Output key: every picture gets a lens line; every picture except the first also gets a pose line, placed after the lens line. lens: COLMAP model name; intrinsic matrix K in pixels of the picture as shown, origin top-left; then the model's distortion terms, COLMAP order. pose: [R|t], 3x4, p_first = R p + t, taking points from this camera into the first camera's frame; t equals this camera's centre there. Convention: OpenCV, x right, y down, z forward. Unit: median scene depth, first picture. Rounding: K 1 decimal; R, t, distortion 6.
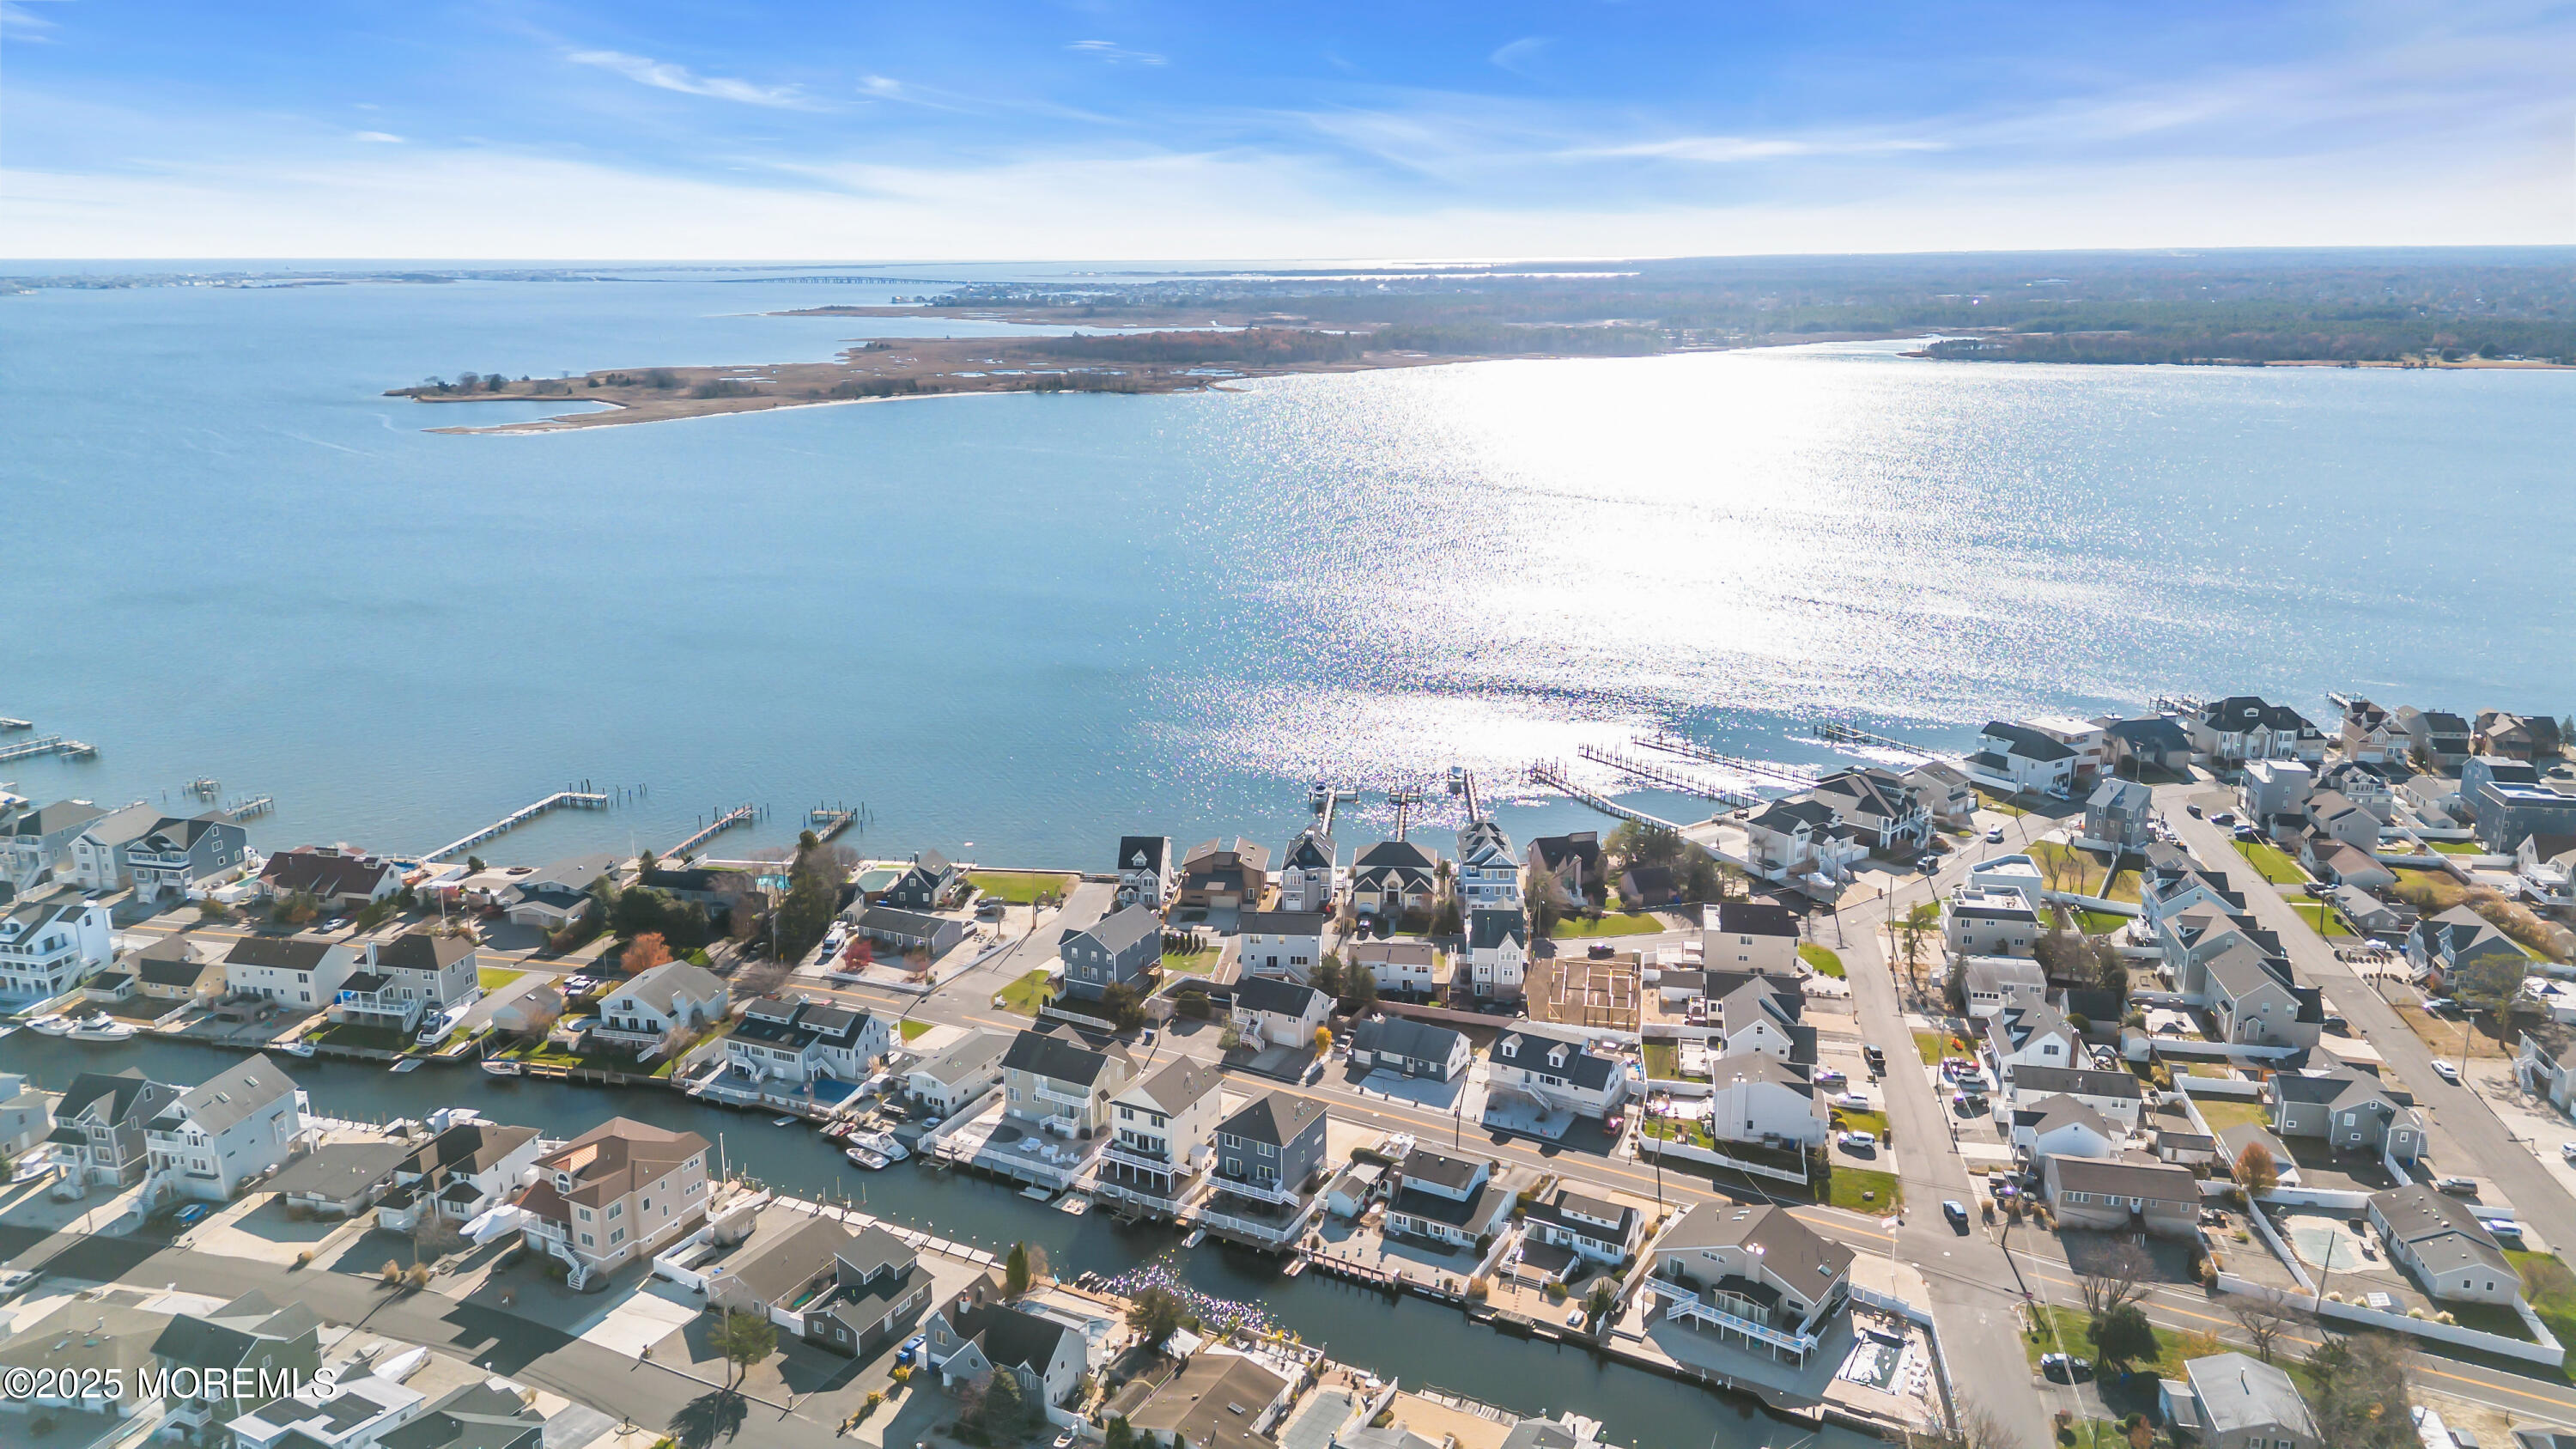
lens RADIAL K [[1814.0, 0, 1288.4], [0, 1814.0, 709.1], [0, 0, 1]] dist [0.097146, -0.100307]
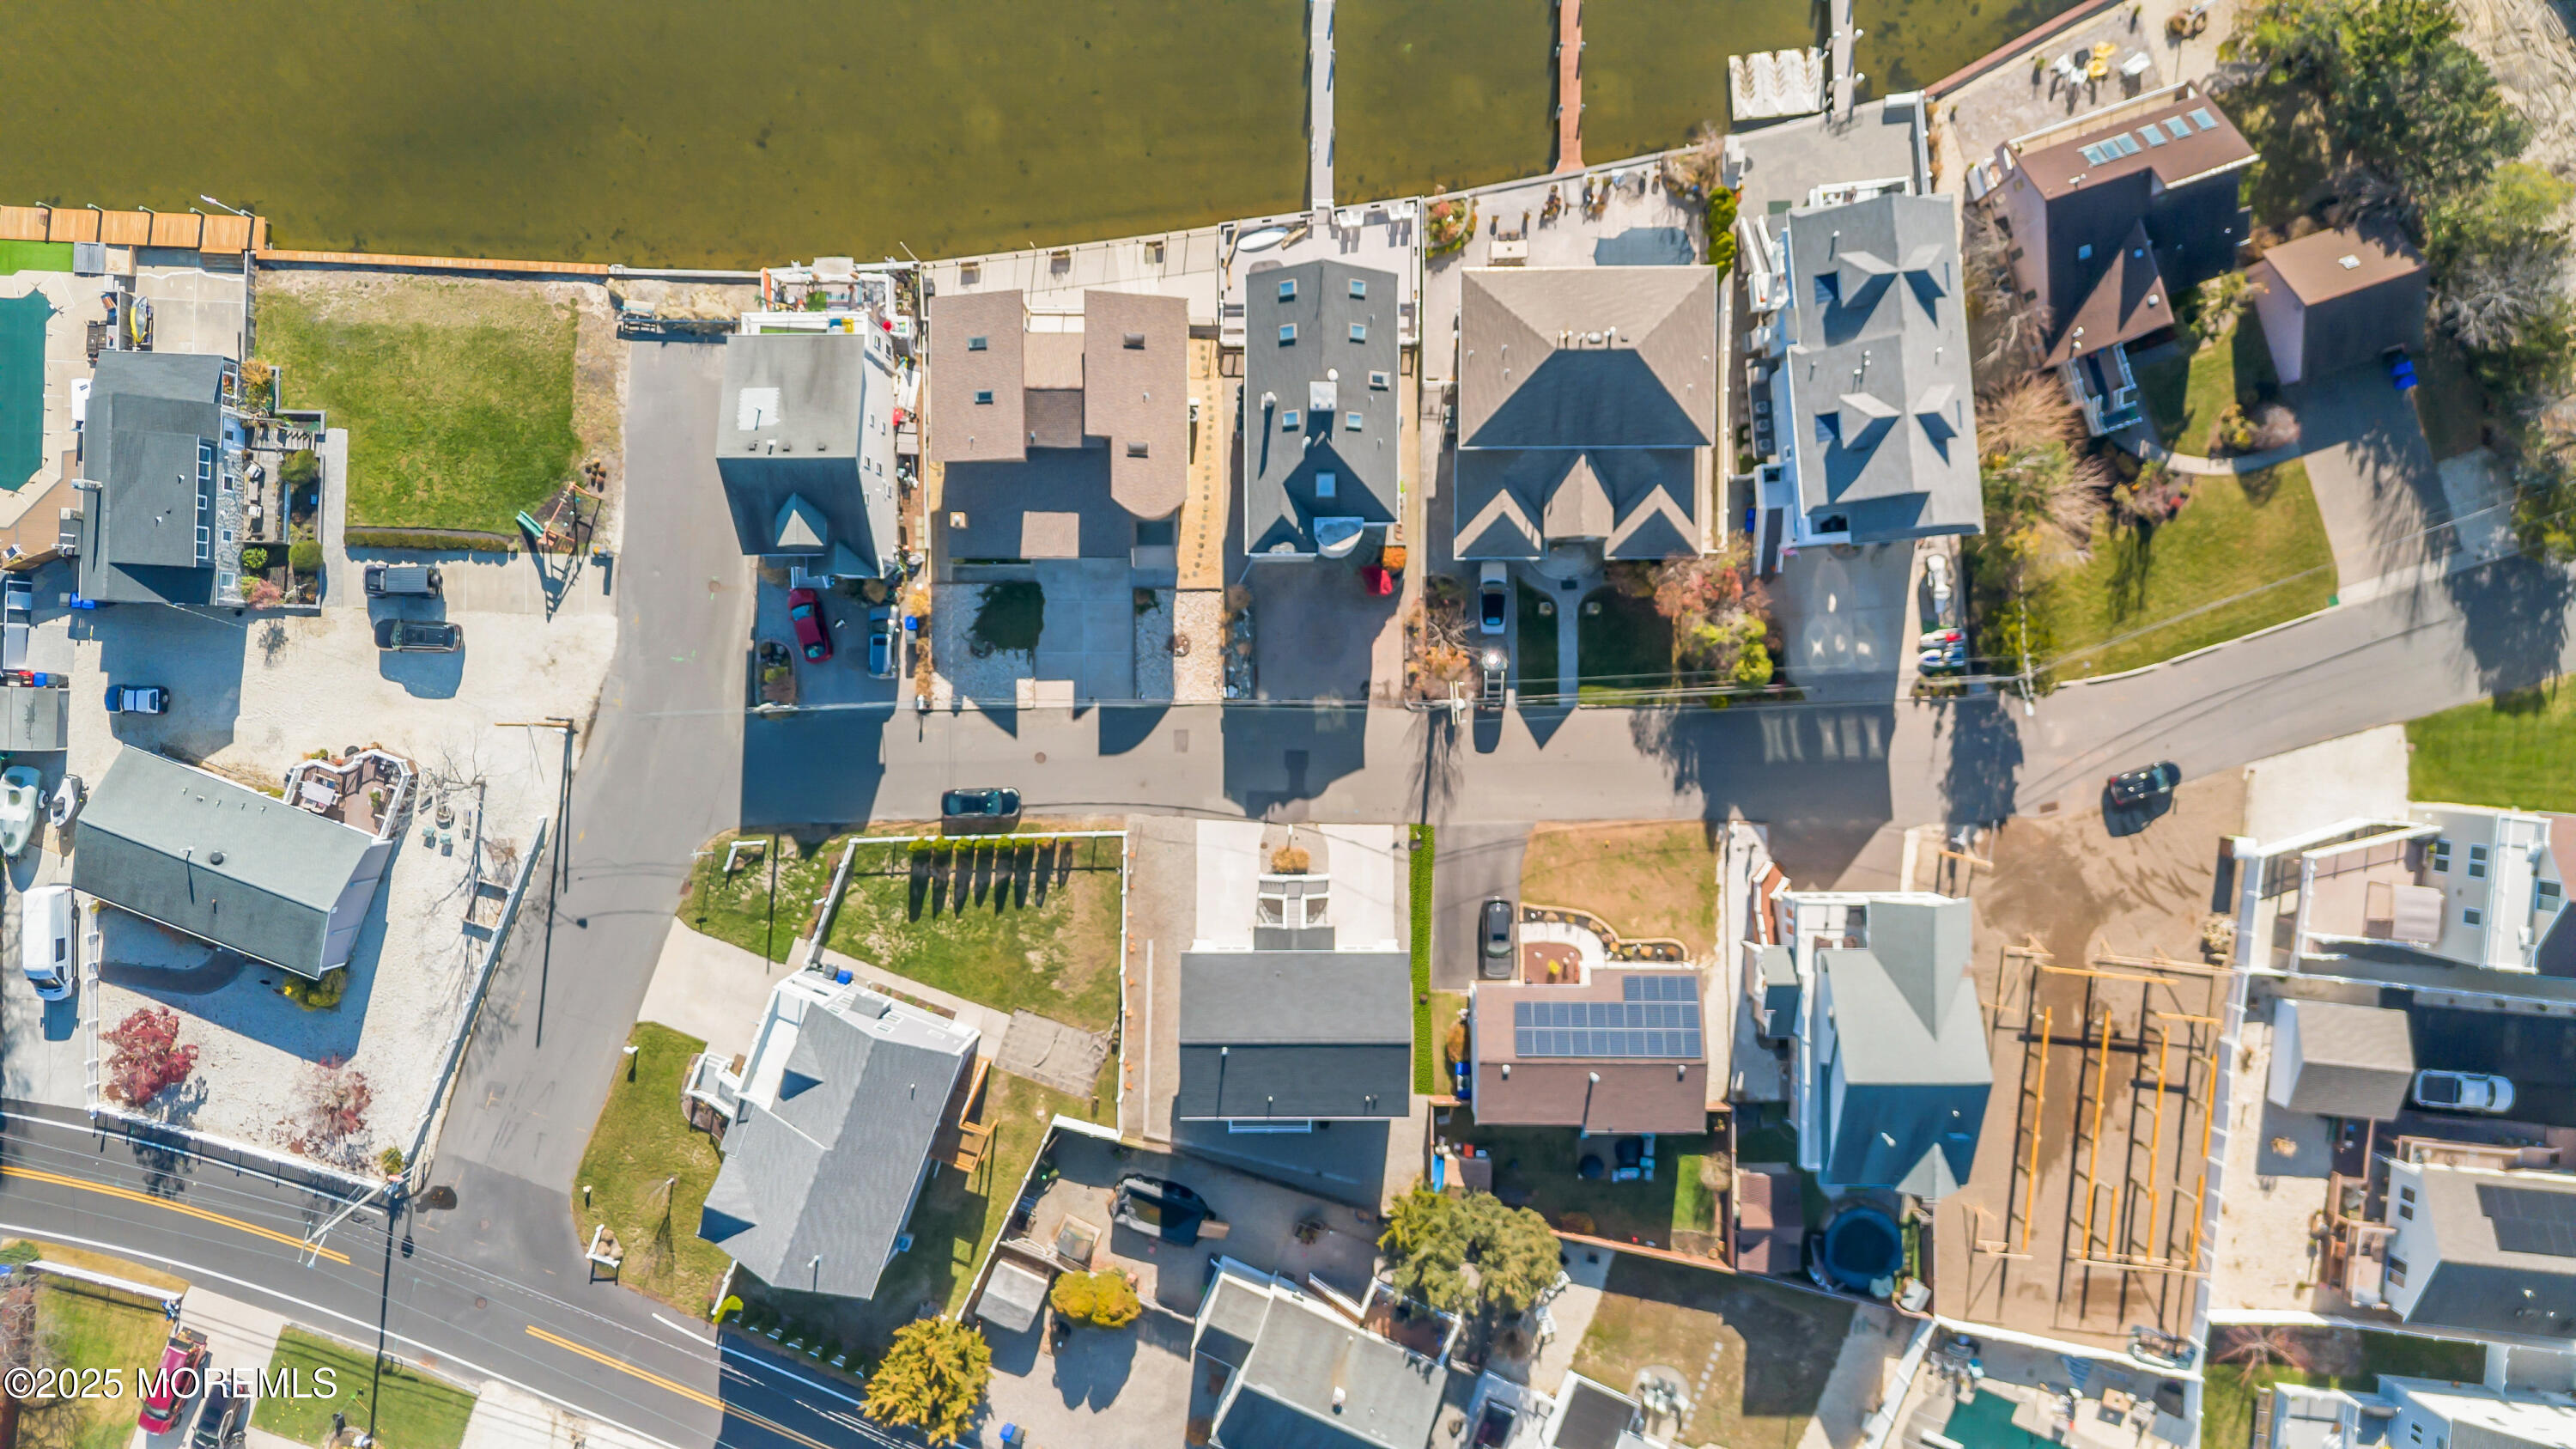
lens RADIAL K [[1814.0, 0, 1288.4], [0, 1814.0, 709.1], [0, 0, 1]] dist [0.097146, -0.100307]
pose [[0.995736, -0.092242, -0.001088, 0.001304], [0.022566, 0.232129, 0.972423, -0.219812], [-0.089446, -0.968301, 0.233220, 0.872457]]
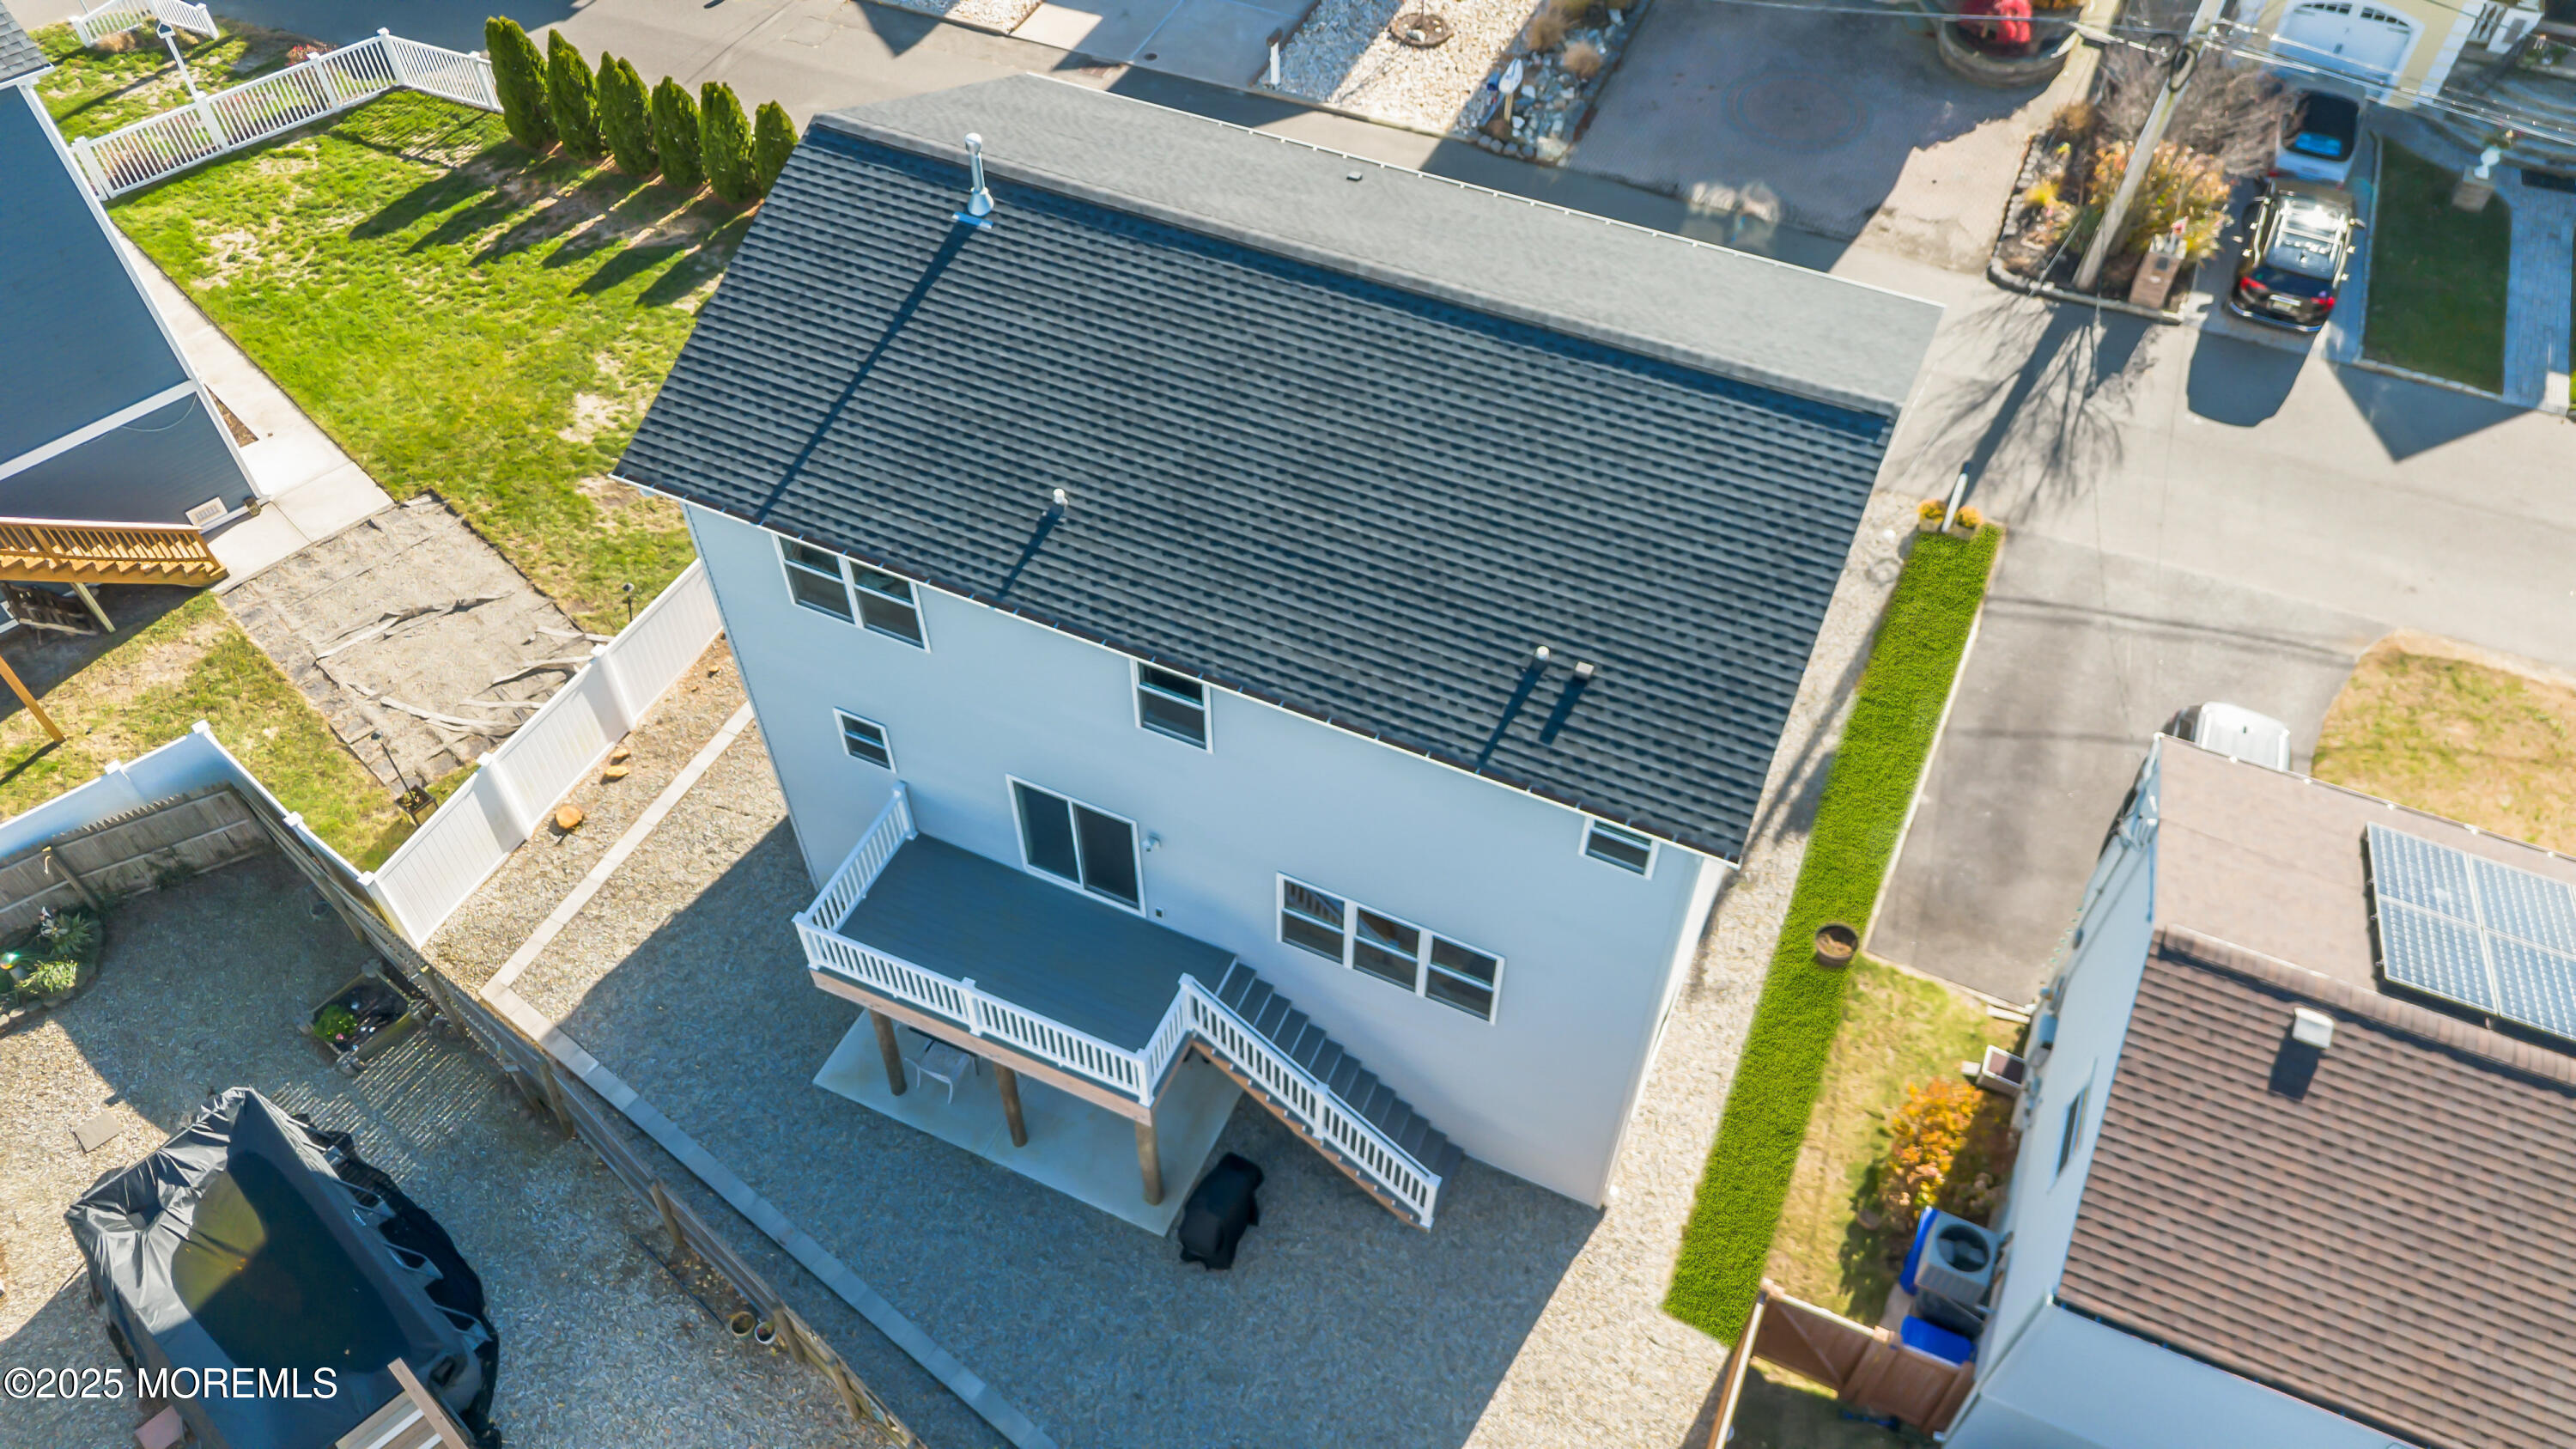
lens RADIAL K [[1812.5, 0, 1282.5], [0, 1812.5, 724.5], [0, 0, 1]] dist [0.105503, -0.116256]
pose [[0.943033, 0.259103, -0.208698, 0.013082], [-0.089973, 0.802526, 0.589794, 0.075853], [0.320303, -0.537418, 0.780120, 0.831596]]
